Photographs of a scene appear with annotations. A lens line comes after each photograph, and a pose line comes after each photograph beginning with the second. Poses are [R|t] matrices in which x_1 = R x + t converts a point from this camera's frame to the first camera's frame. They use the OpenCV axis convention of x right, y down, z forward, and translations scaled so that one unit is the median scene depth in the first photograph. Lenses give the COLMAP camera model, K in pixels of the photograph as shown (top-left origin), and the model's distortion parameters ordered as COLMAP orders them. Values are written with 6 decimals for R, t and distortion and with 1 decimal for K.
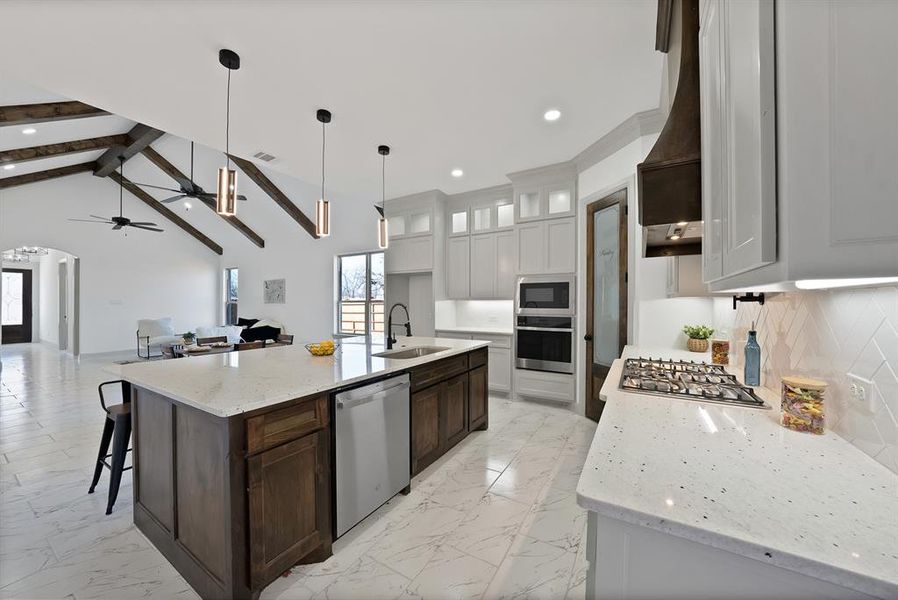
lens RADIAL K [[316.3, 0, 466.7], [0, 316.3, 306.8], [0, 0, 1]] dist [-0.026974, 0.004756]
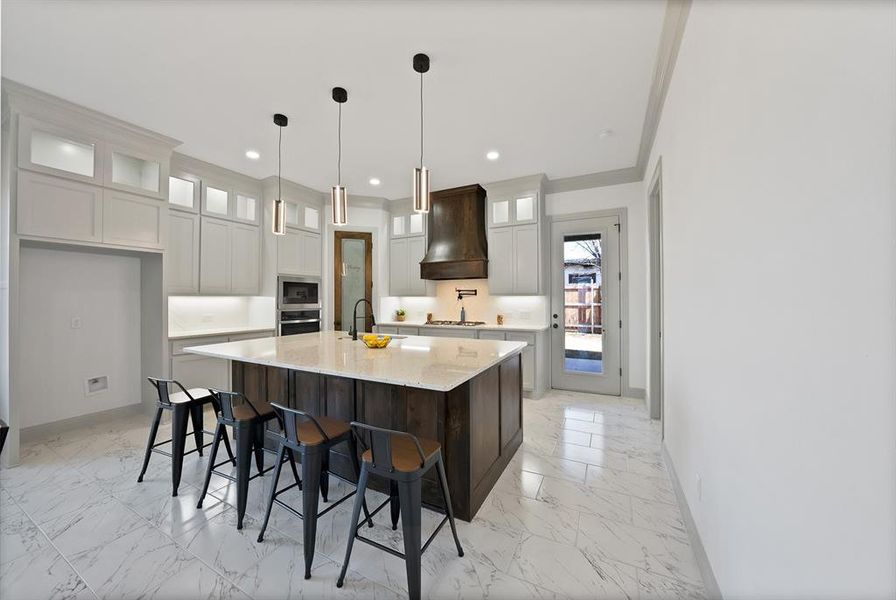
lens RADIAL K [[315.6, 0, 440.4], [0, 315.6, 297.5], [0, 0, 1]] dist [-0.026974, 0.004756]
pose [[-0.030746, 0.005417, 0.999513, -1.019965], [0.015237, 0.999872, -0.004951, -0.005089], [-0.999411, 0.015077, -0.030825, 0.548888]]
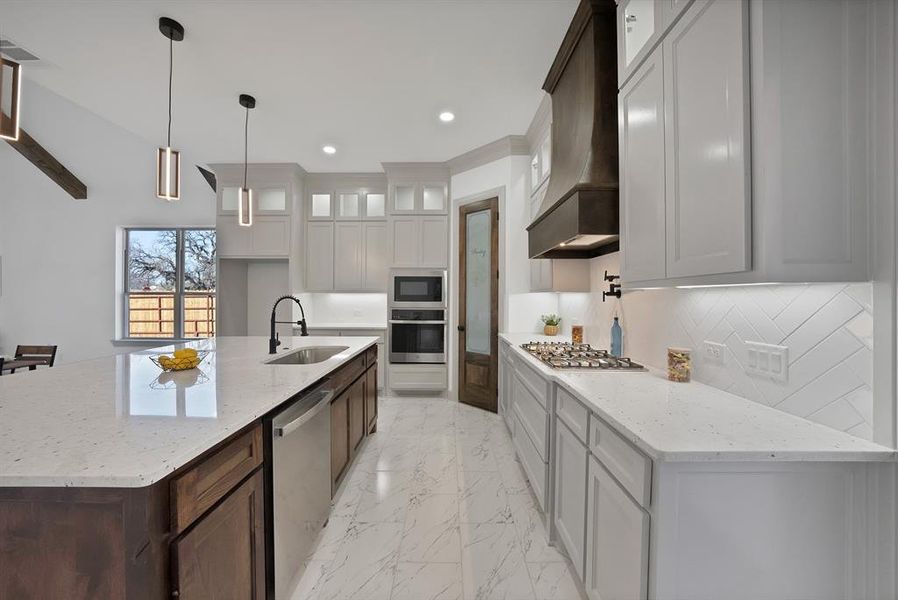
lens RADIAL K [[316.3, 0, 458.6], [0, 316.3, 298.5], [0, 0, 1]] dist [-0.026974, 0.004756]
pose [[0.869485, -0.000096, 0.493960, -0.153255], [0.003025, 0.999982, -0.005130, 0.000326], [-0.493950, 0.005955, 0.869470, 0.053218]]
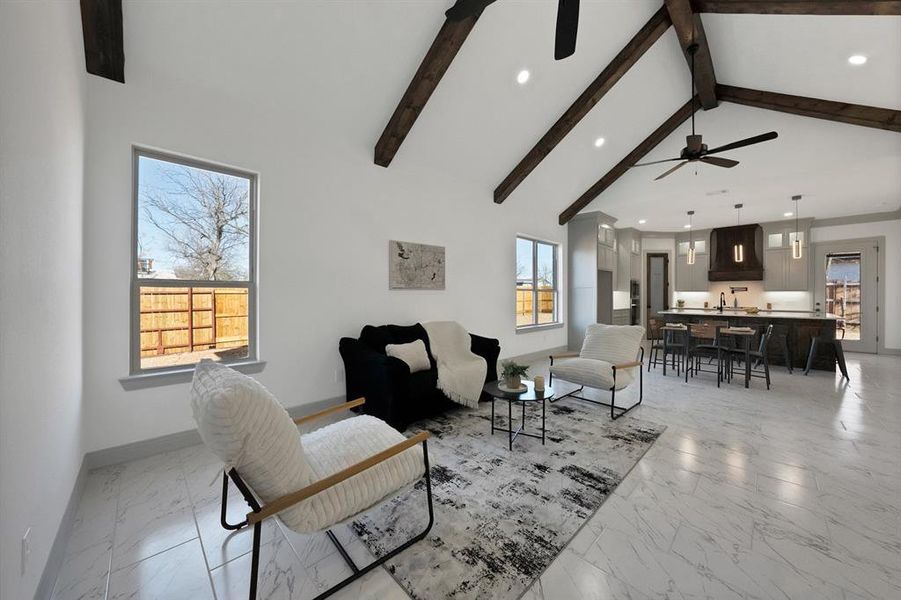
lens RADIAL K [[317.3, 0, 446.8], [0, 317.3, 294.8], [0, 0, 1]] dist [-0.026974, 0.004756]
pose [[0.285769, -0.000370, 0.958299, -2.325133], [0.008488, 0.999962, -0.002145, -0.005289], [-0.958261, 0.008747, 0.285761, 1.736824]]
